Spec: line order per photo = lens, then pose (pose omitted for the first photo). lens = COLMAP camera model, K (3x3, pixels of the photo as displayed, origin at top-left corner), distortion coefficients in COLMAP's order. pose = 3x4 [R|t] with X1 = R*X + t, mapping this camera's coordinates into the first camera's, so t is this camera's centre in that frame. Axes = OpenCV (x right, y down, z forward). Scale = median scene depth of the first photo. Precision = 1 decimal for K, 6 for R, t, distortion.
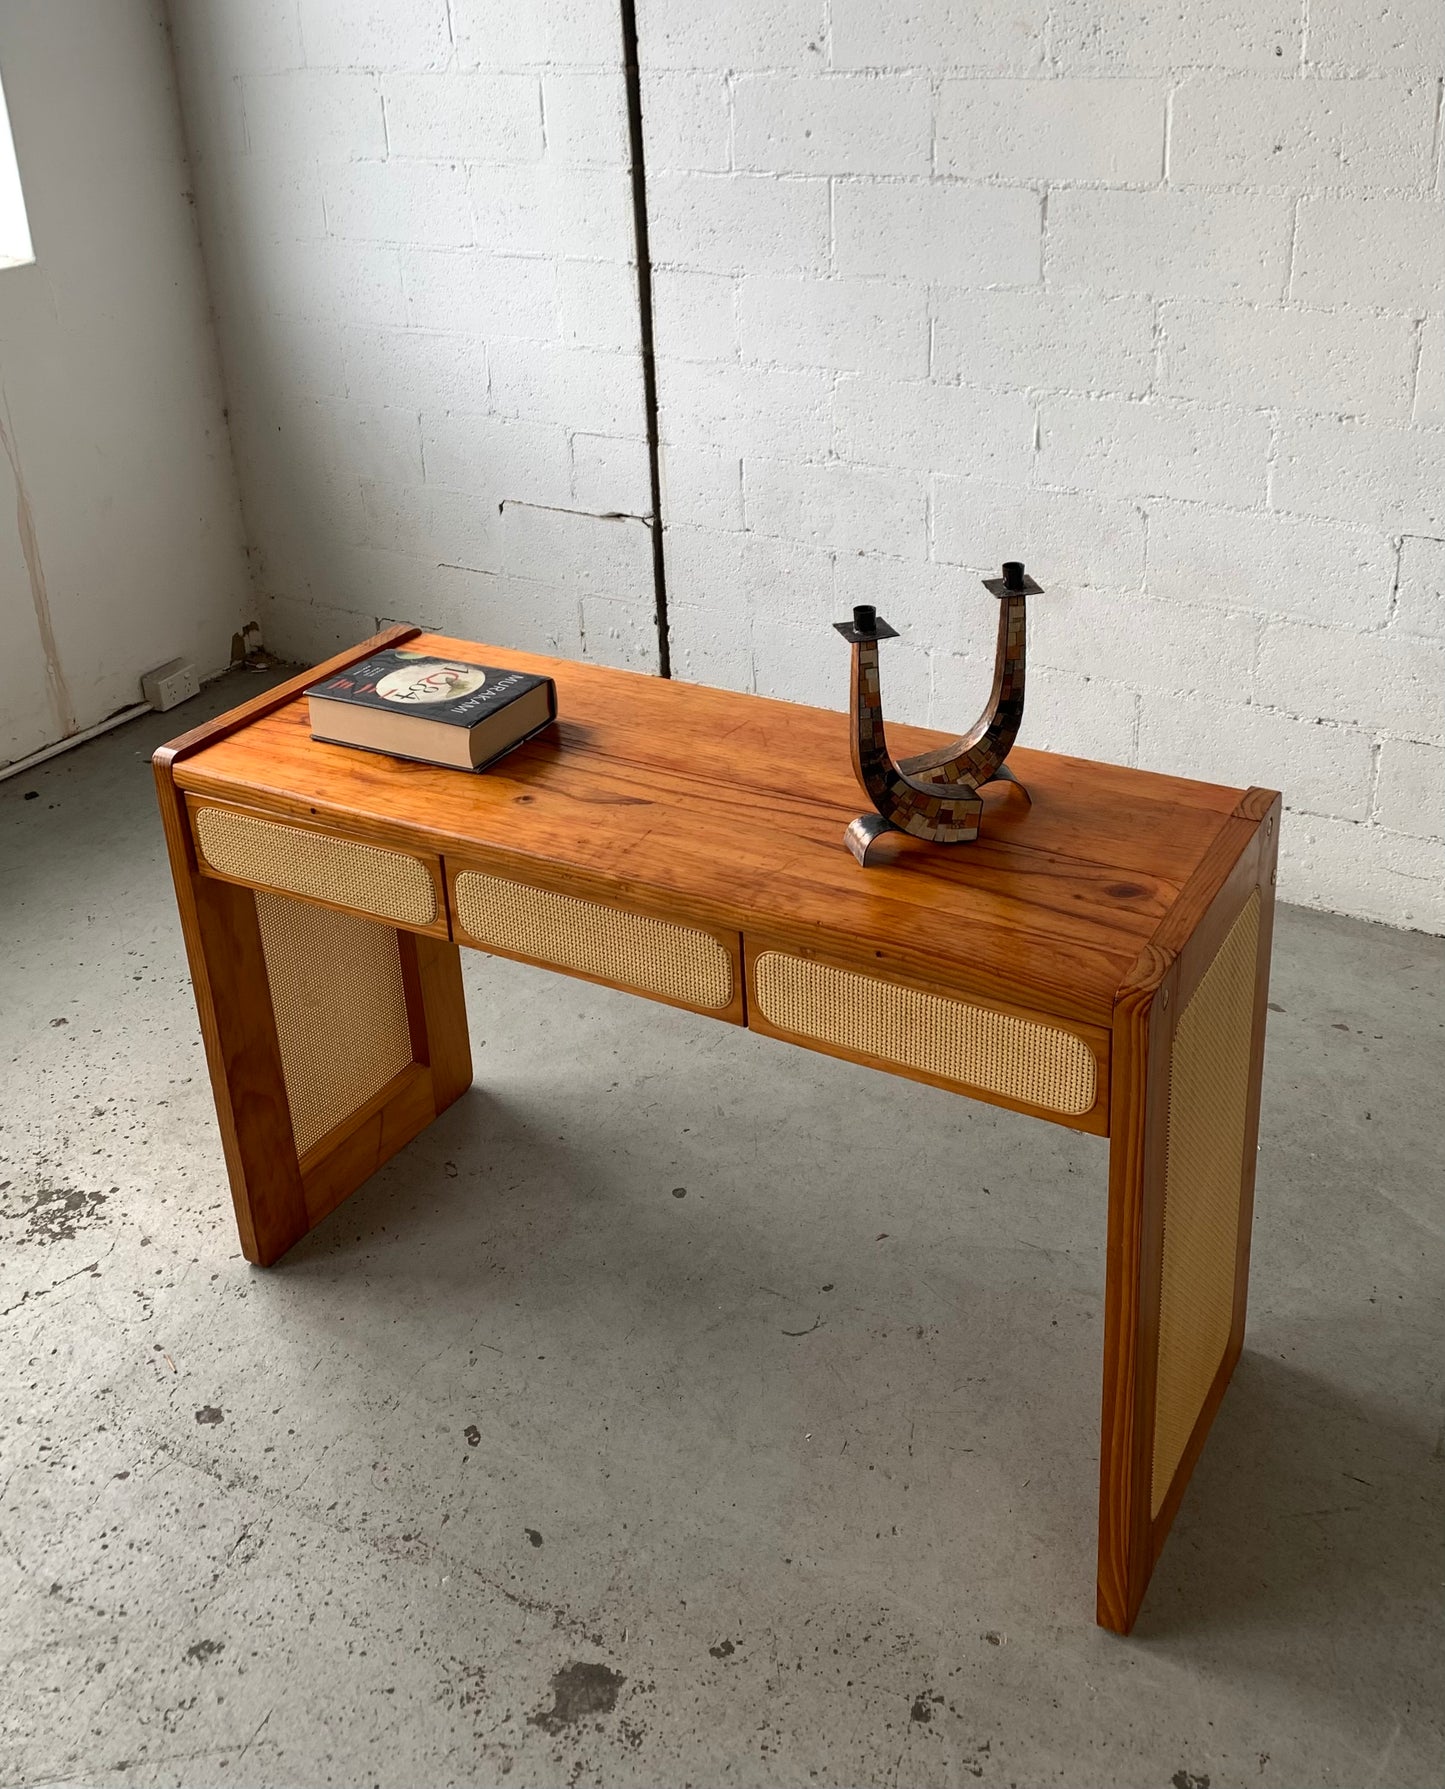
lens RADIAL K [[1769.5, 0, 756.6], [0, 1769.5, 645.0], [0, 0, 1]] dist [0.022232, 0.000000]
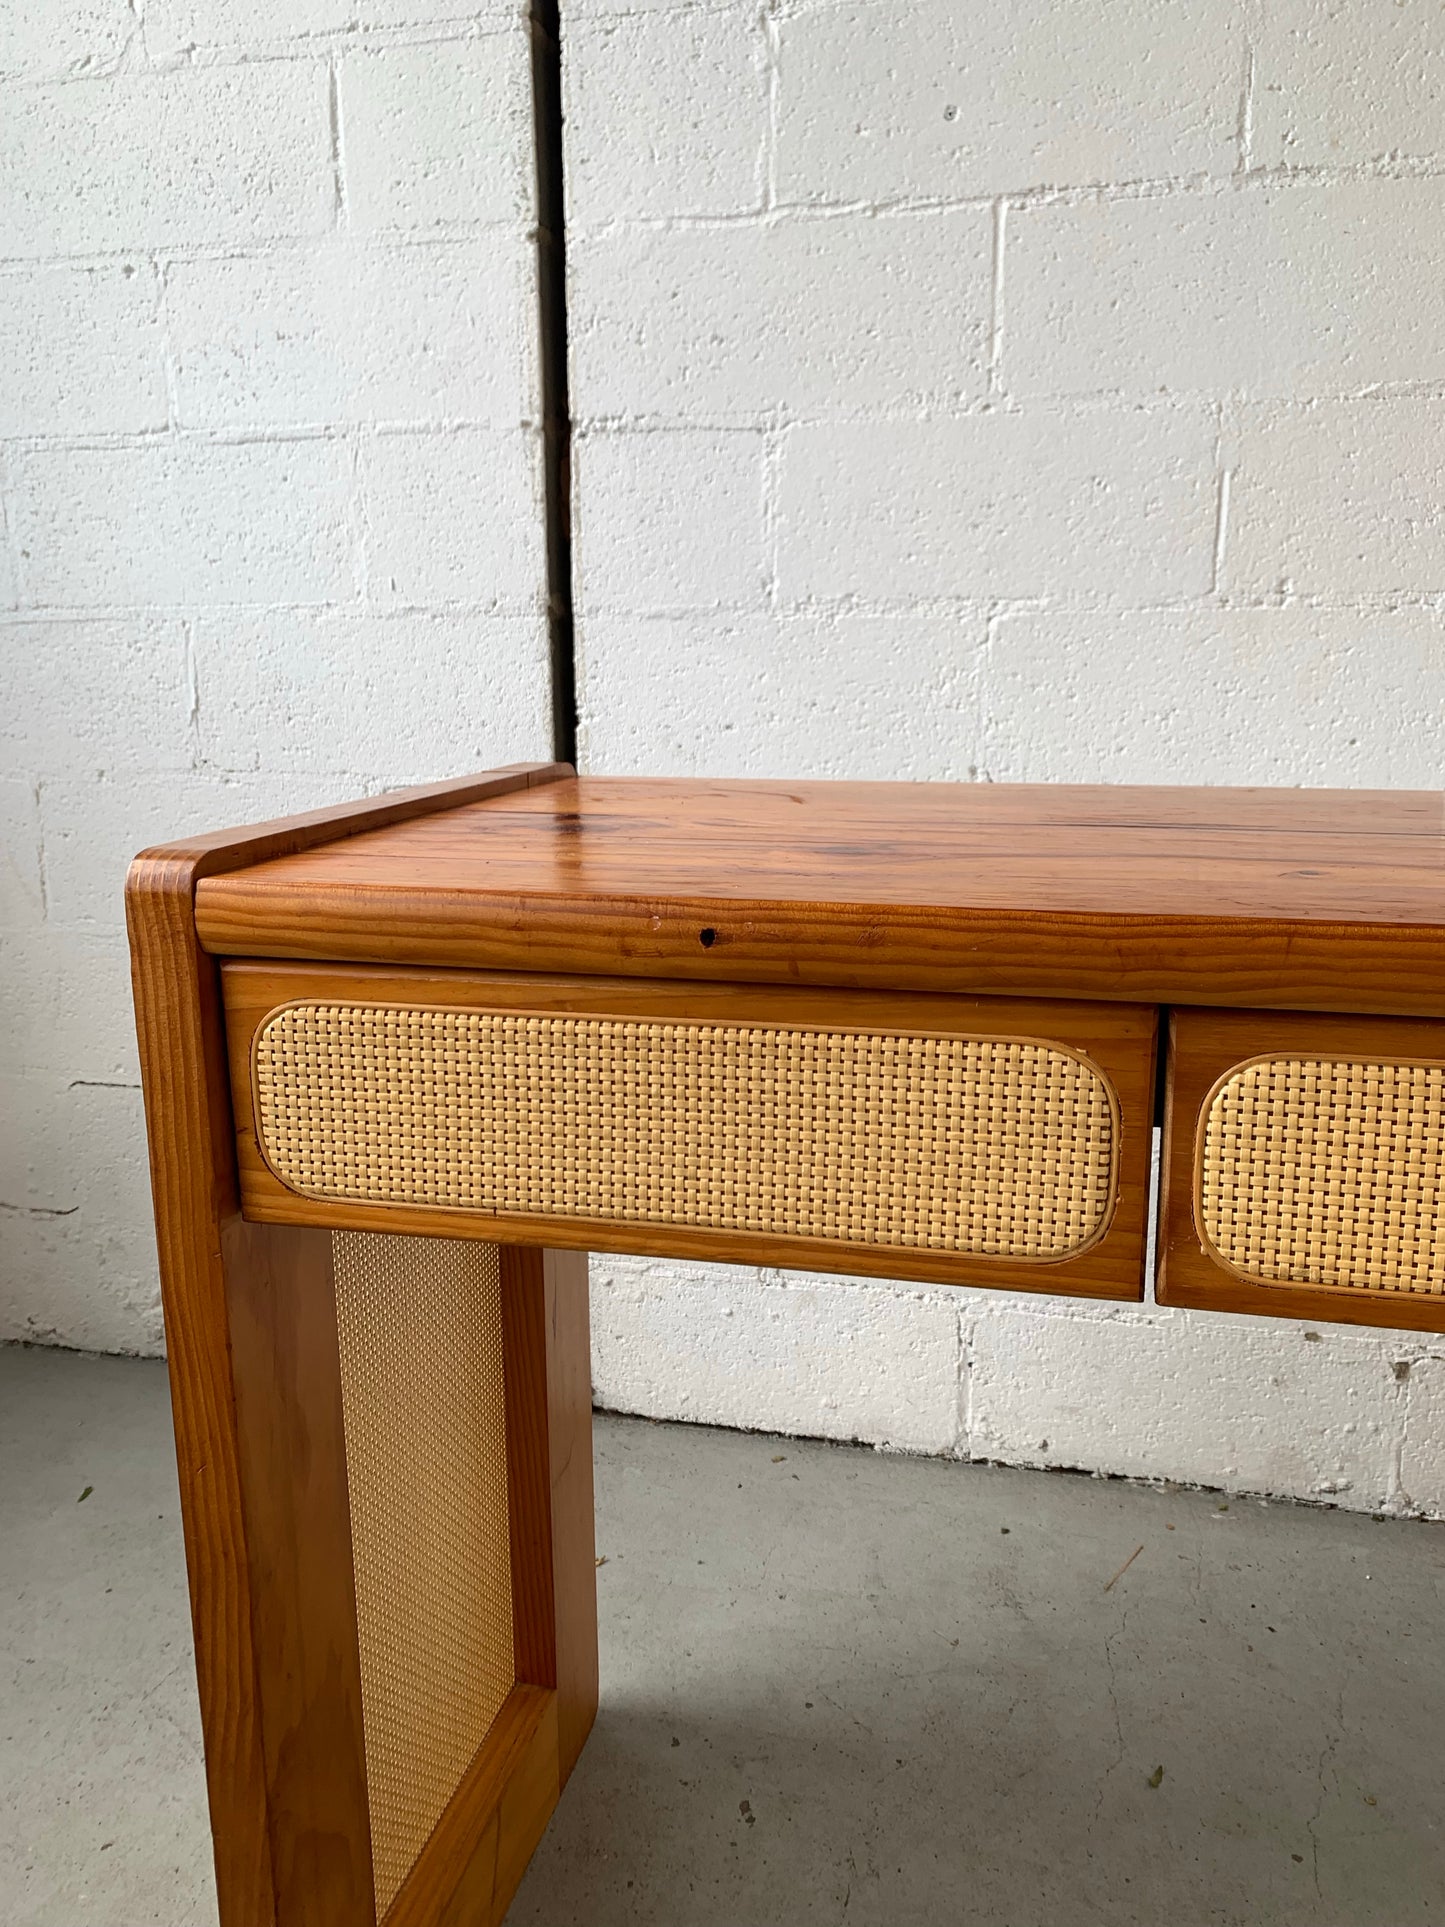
lens RADIAL K [[1481.2, 0, 732.0], [0, 1481.2, 936.2], [0, 0, 1]] dist [0.030652, -0.028699]
pose [[0.951804, -0.029733, 0.305263, -0.184743], [0.084139, 0.982418, -0.166657, 0.001794], [-0.294941, 0.184310, 0.937571, 0.761467]]
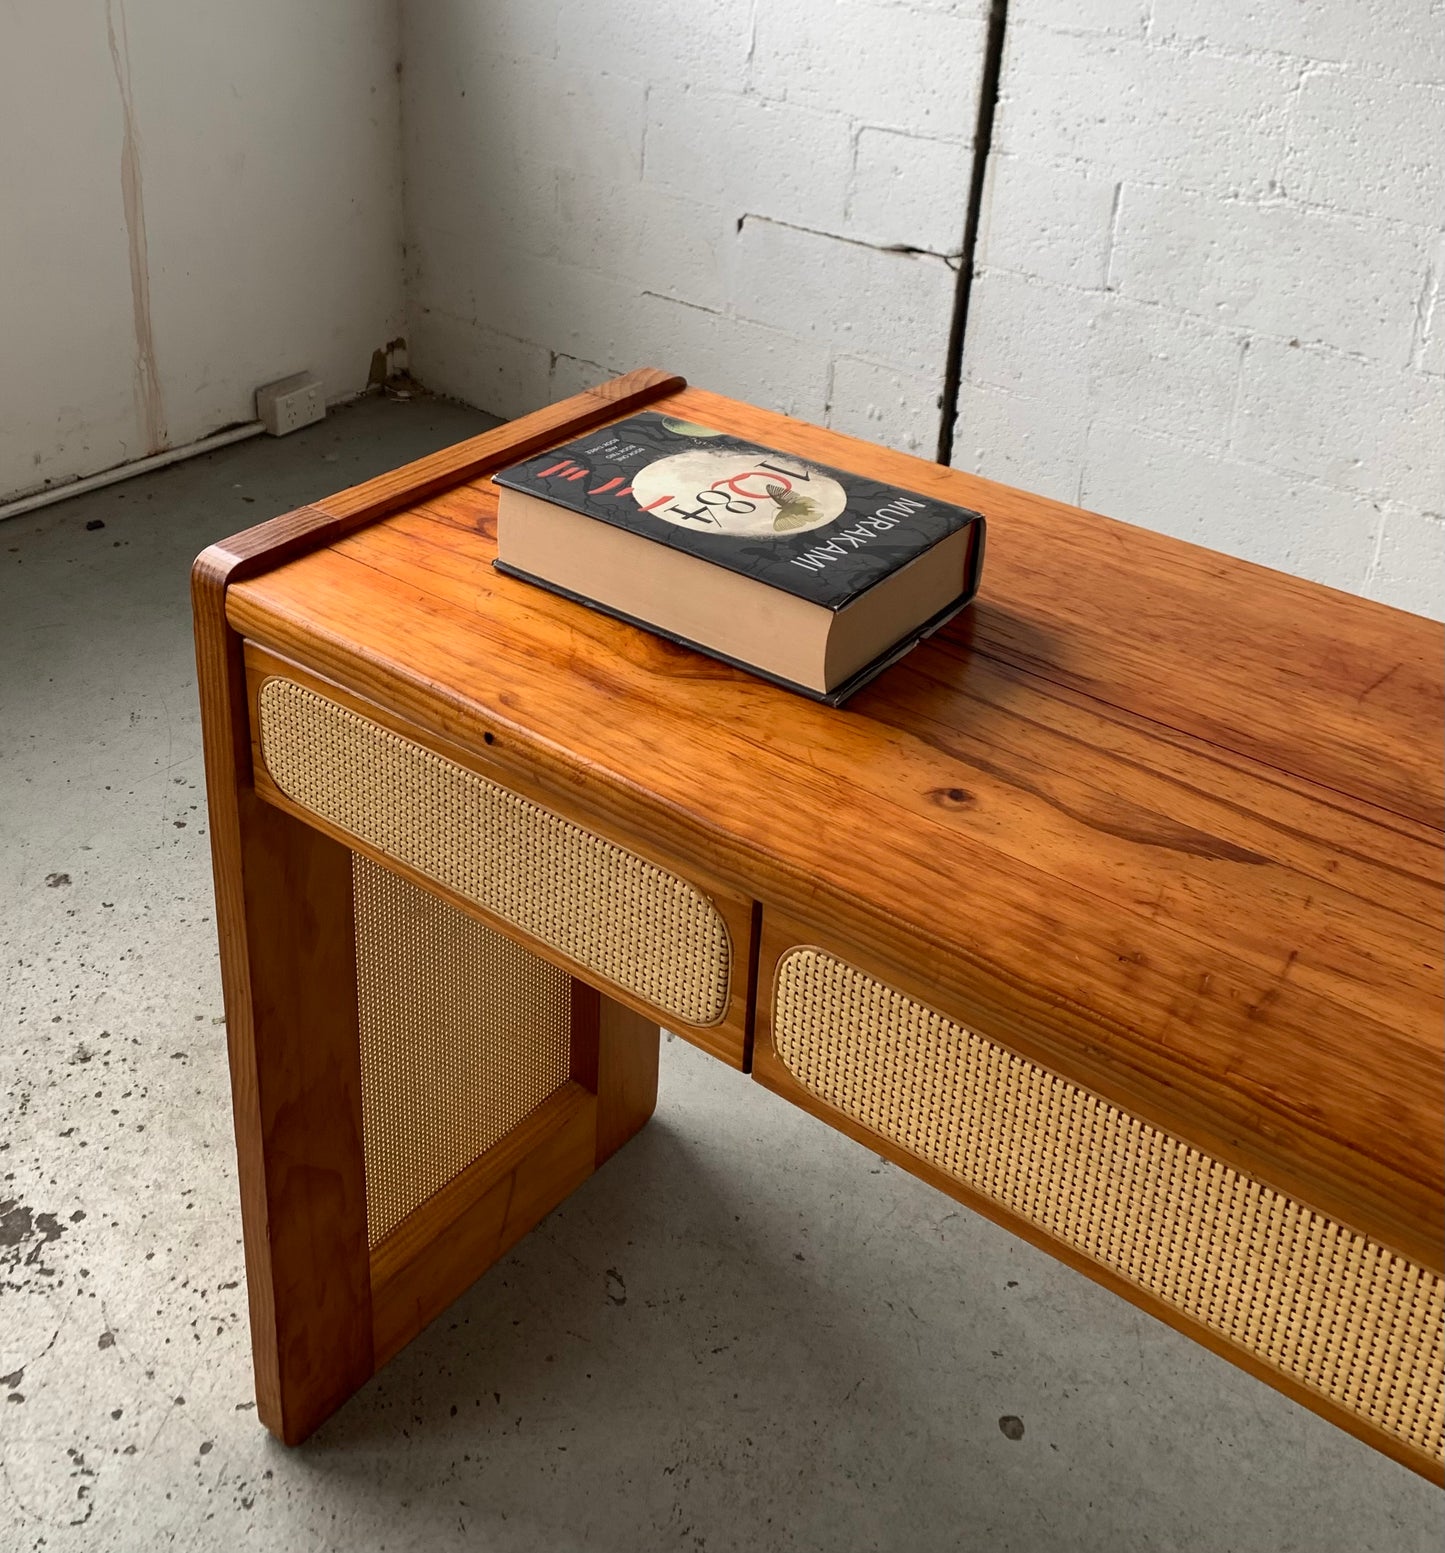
lens RADIAL K [[1706.1, 0, 641.9], [0, 1706.1, 453.8], [0, 0, 1]] dist [0.032545, 0.000000]
pose [[0.983534, 0.130196, -0.125340, -0.116013], [-0.126777, 0.991317, 0.034906, -0.002293], [0.128796, -0.018441, 0.991500, 0.396134]]
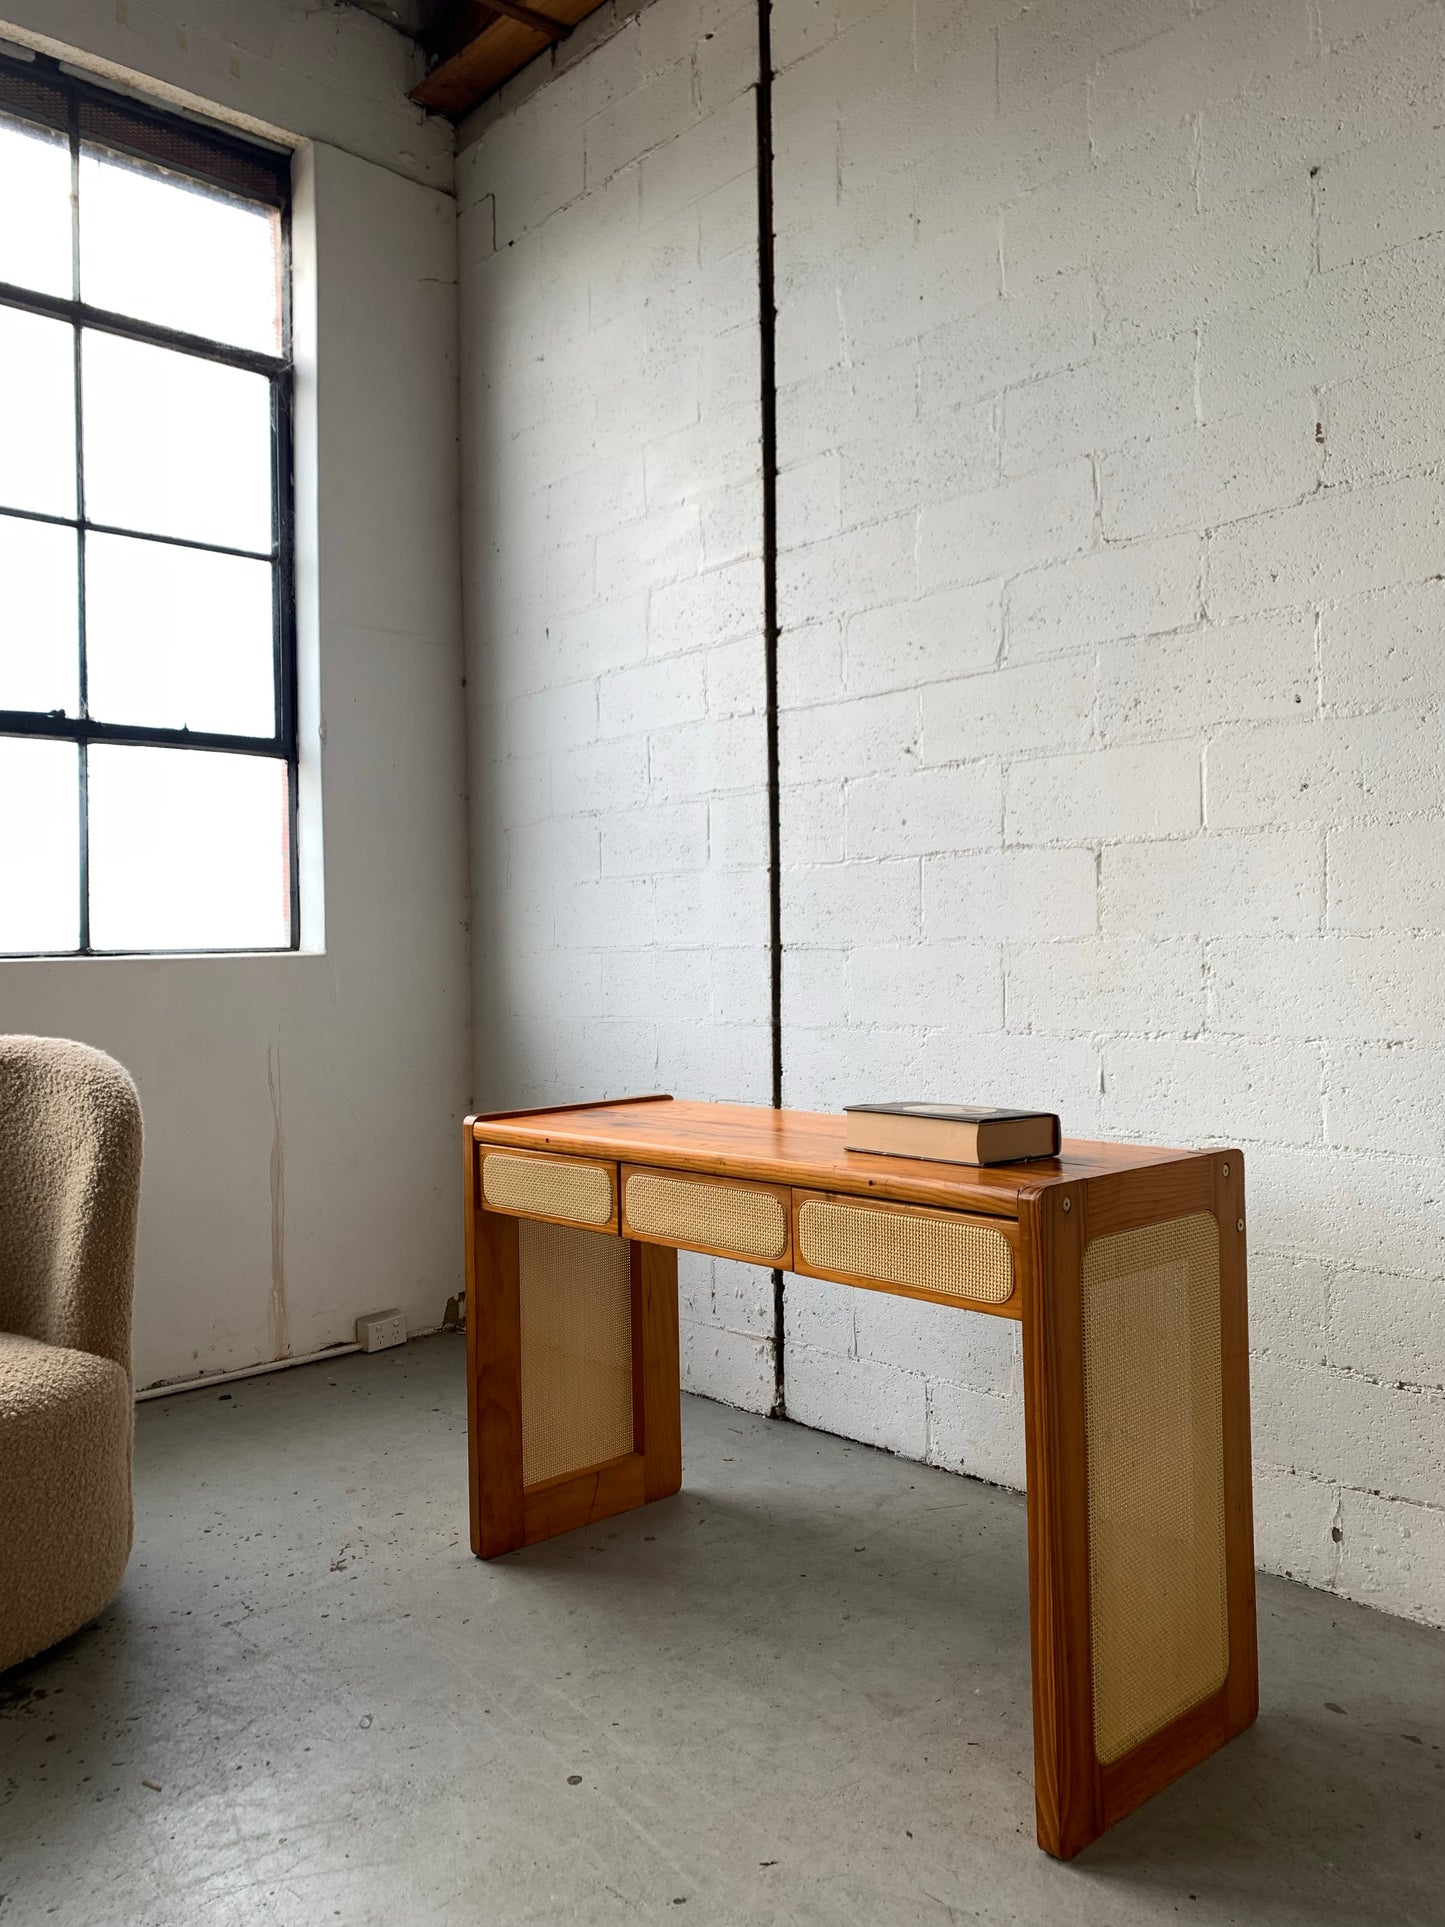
lens RADIAL K [[1481.2, 0, 731.0], [0, 1481.2, 950.0], [0, 0, 1]] dist [0.030652, -0.028699]
pose [[0.963453, 0.018549, -0.267234, 0.202277], [-0.114340, 0.930633, -0.347632, 0.151679], [0.242249, 0.365483, 0.898742, 0.164018]]
